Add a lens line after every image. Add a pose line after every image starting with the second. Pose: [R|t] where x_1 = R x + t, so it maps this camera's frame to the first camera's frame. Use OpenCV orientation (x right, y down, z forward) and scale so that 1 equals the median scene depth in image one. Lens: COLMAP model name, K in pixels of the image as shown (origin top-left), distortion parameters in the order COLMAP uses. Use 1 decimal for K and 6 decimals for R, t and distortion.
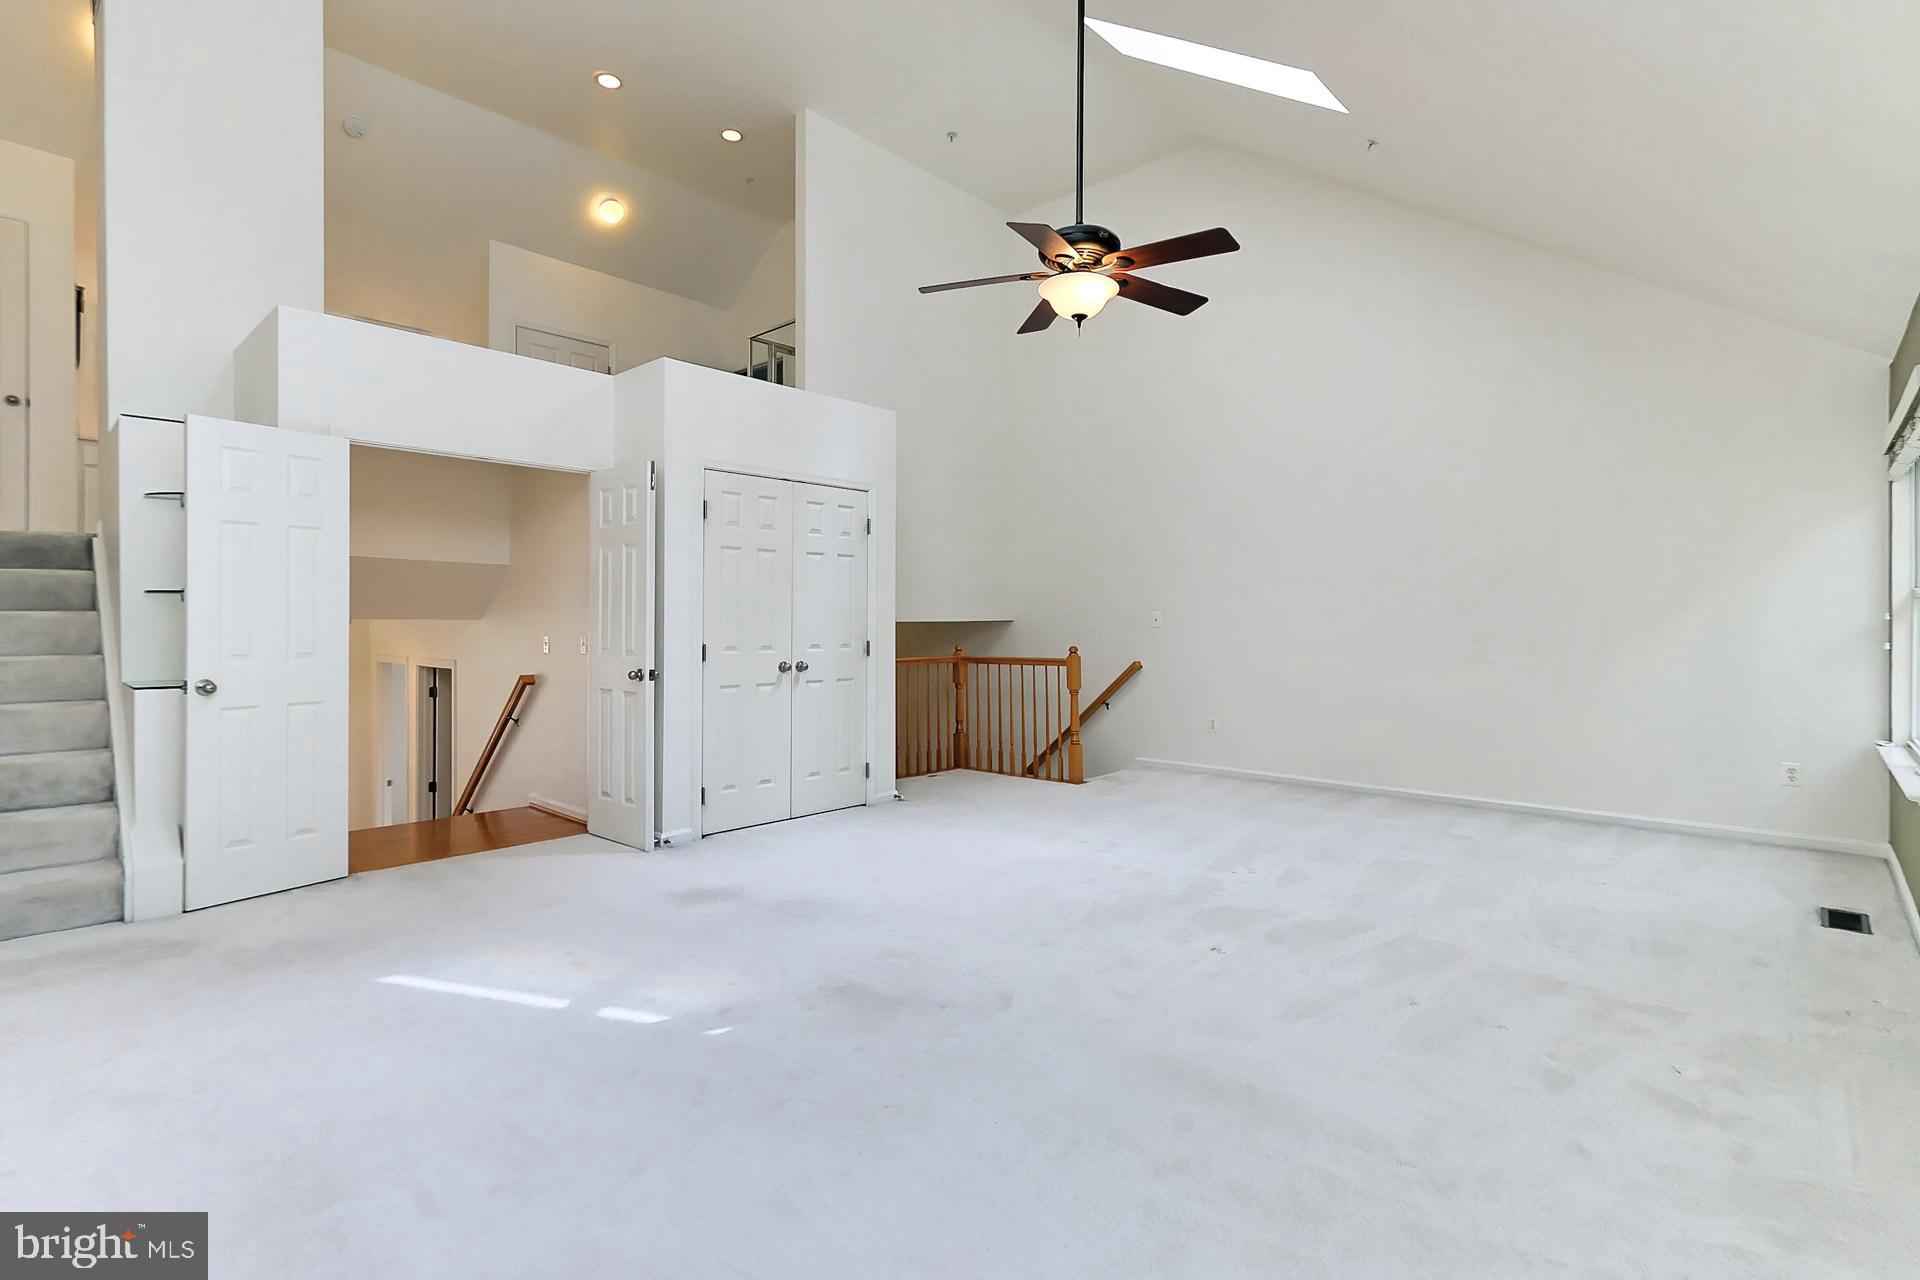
lens RADIAL K [[917.9, 0, 961.3], [0, 917.9, 612.0], [0, 0, 1]] dist [0.001792, 0.000450]
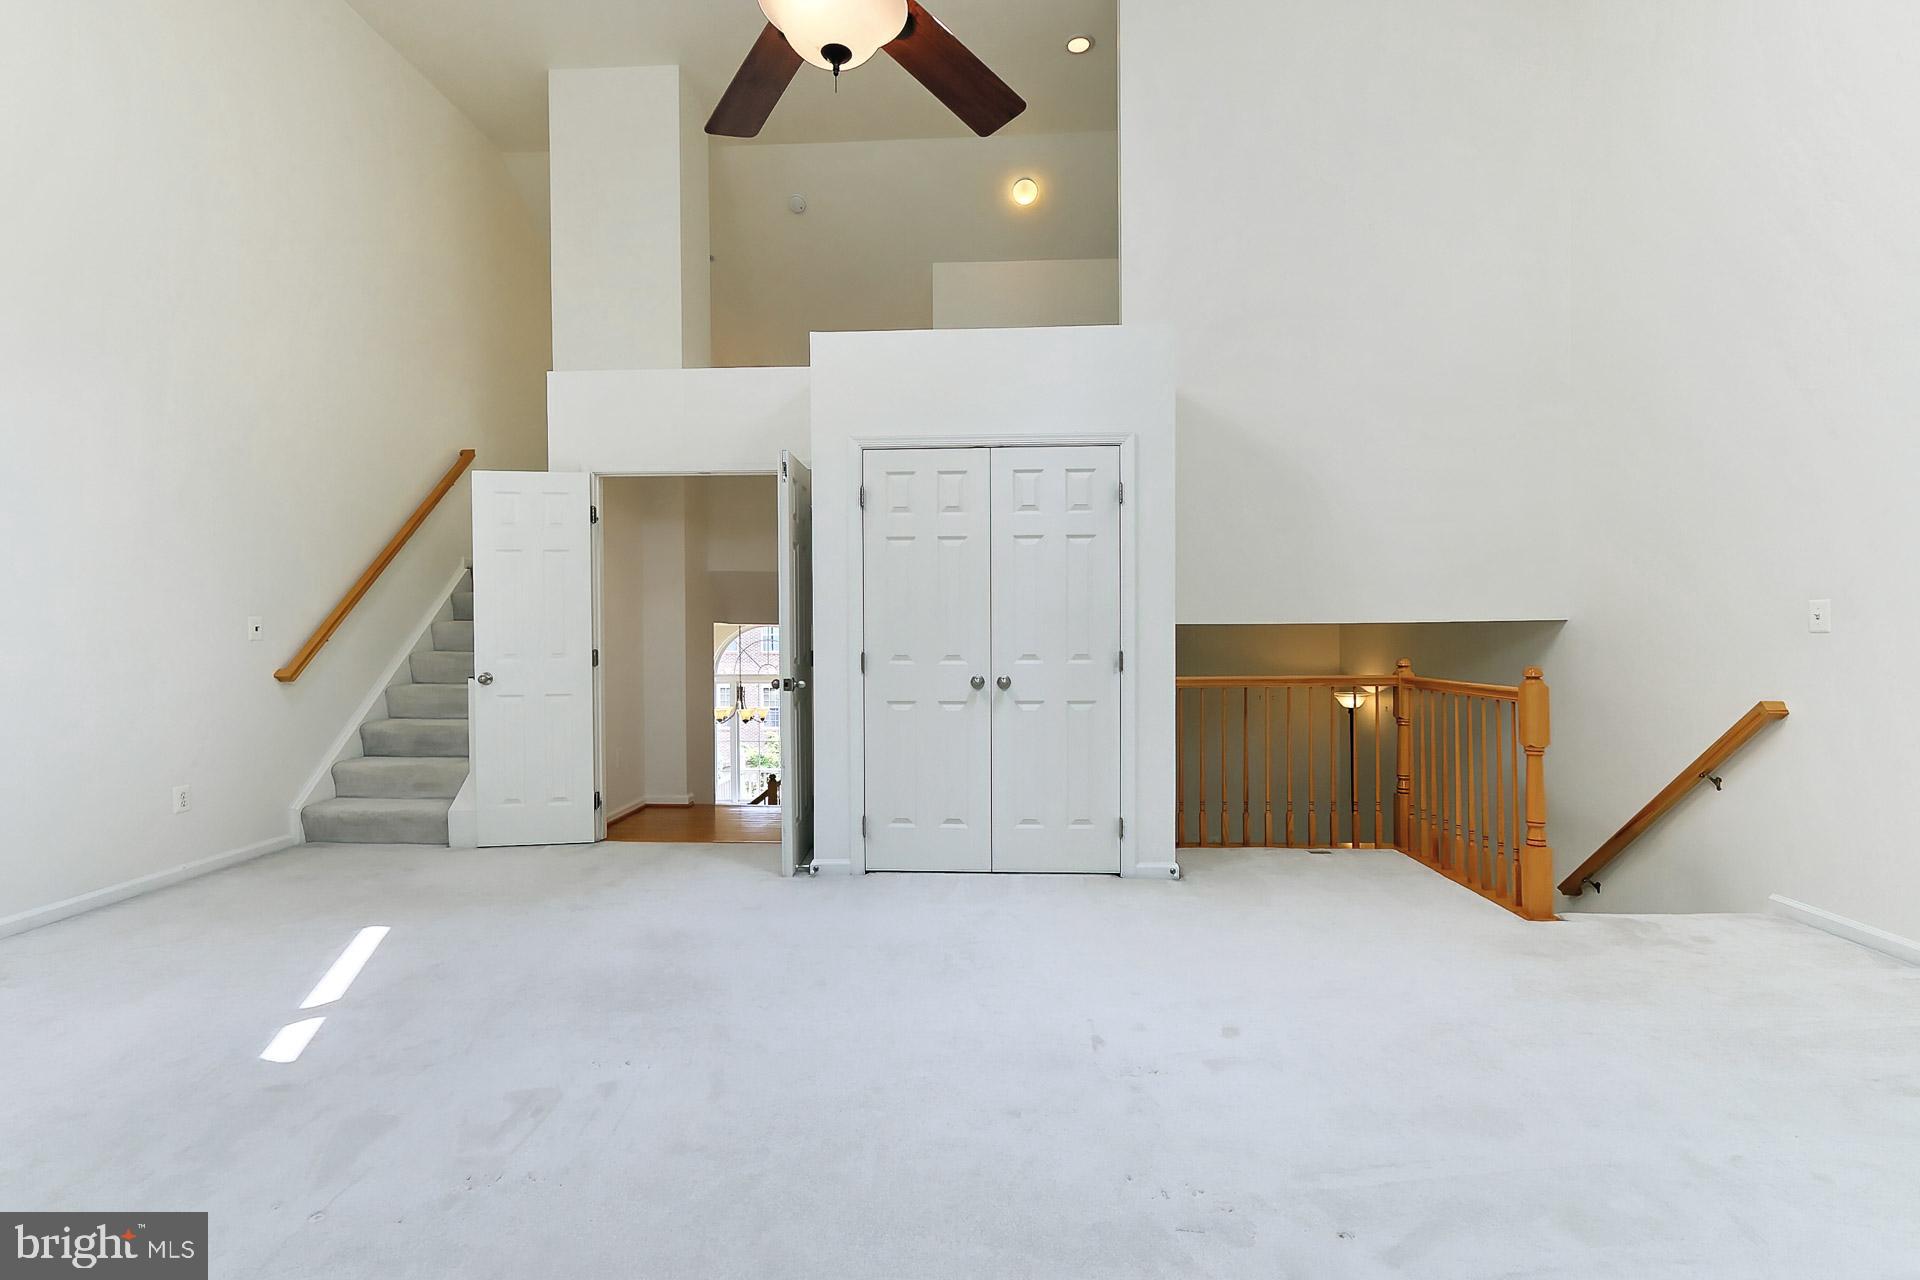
lens RADIAL K [[892.4, 0, 931.8], [0, 892.4, 631.6], [0, 0, 1]] dist [-0.000357, 0.000254]
pose [[0.627867, 0.000347, -0.778321, 0.386417], [0.013846, 0.999837, 0.011616, 0.006373], [0.778198, -0.018070, 0.627759, 0.479111]]
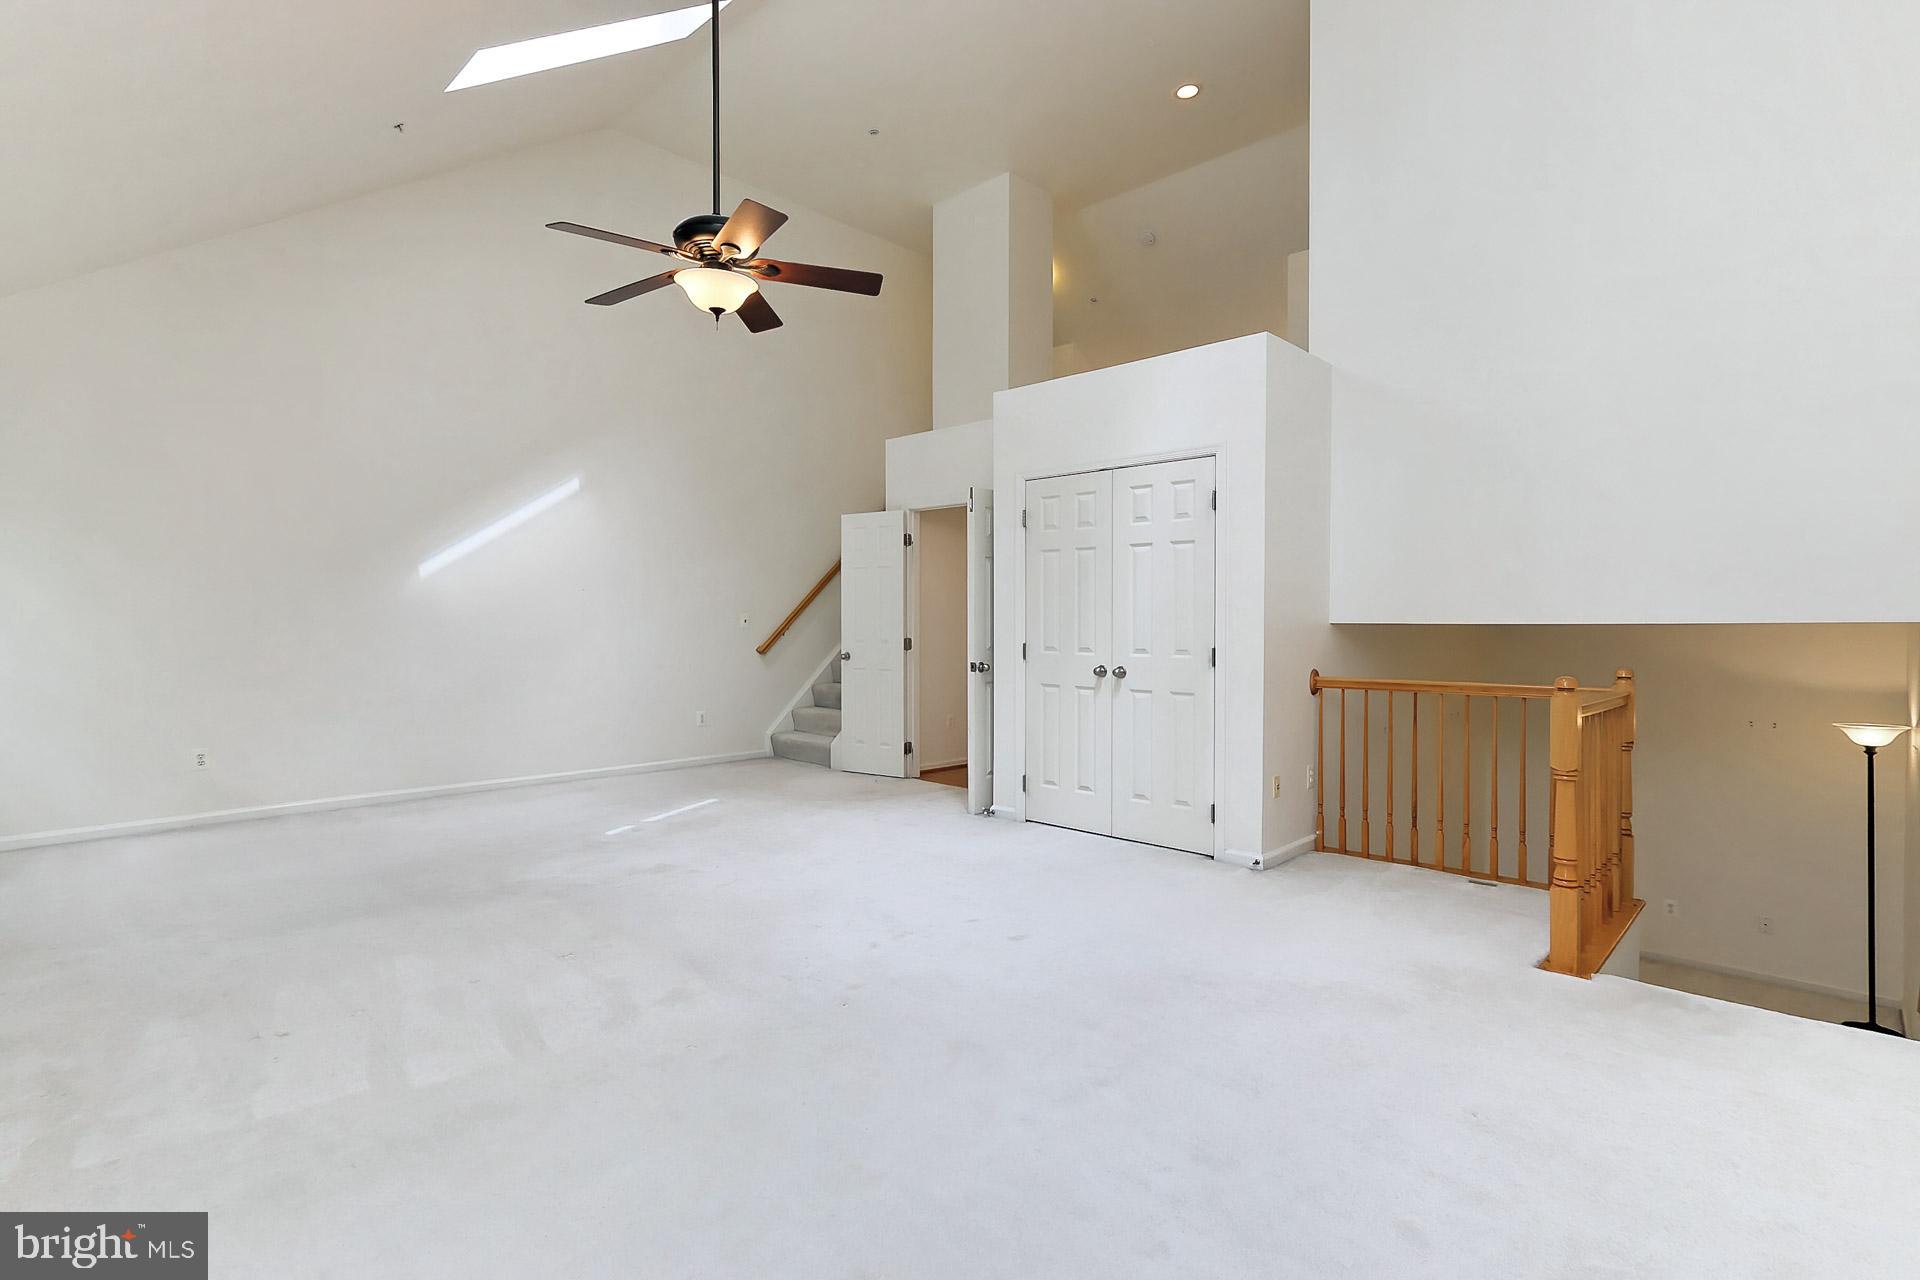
lens RADIAL K [[945.3, 0, 921.0], [0, 945.3, 627.1], [0, 0, 1]] dist [0.000411, 0.000306]
pose [[-0.061523, 0.005049, -0.998093, 0.776135], [0.006842, 0.999966, 0.004636, 0.009293], [0.998082, -0.006544, -0.061555, 0.873835]]
